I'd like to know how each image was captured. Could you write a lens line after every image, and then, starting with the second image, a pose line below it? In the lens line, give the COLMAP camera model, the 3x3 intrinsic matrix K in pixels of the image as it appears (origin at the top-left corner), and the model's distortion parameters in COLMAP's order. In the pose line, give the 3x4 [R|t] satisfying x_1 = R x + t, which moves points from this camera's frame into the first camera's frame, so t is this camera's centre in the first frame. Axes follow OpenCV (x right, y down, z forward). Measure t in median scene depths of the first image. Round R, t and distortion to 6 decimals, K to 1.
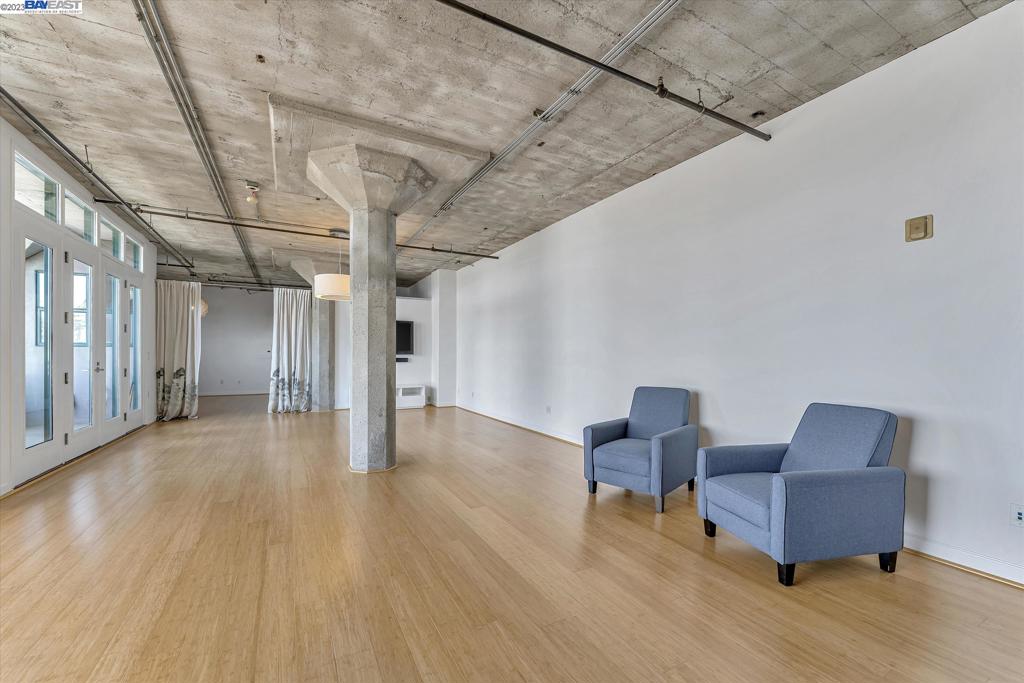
lens RADIAL K [[411.1, 0, 507.8], [0, 411.1, 354.3], [0, 0, 1]] dist [0.001137, 0.000709]
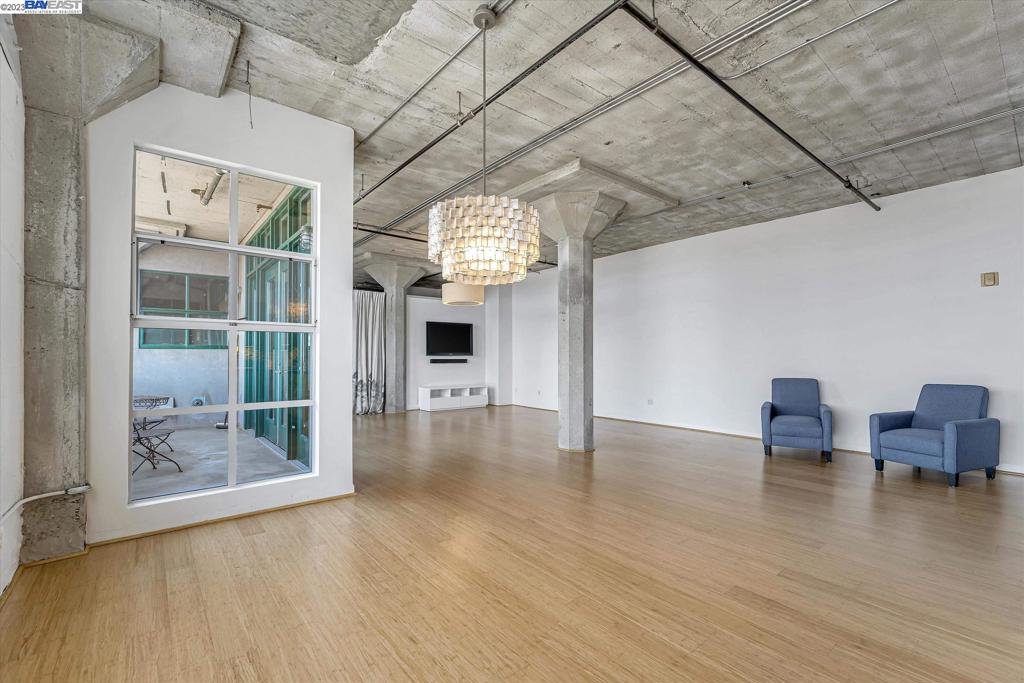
lens RADIAL K [[442.6, 0, 507.9], [0, 442.6, 347.0], [0, 0, 1]] dist [-0.000528, -0.000433]
pose [[0.982541, -0.001731, 0.186037, -0.460914], [0.005197, 0.999822, -0.018147, -0.000772], [-0.185973, 0.018797, 0.982375, -0.149653]]
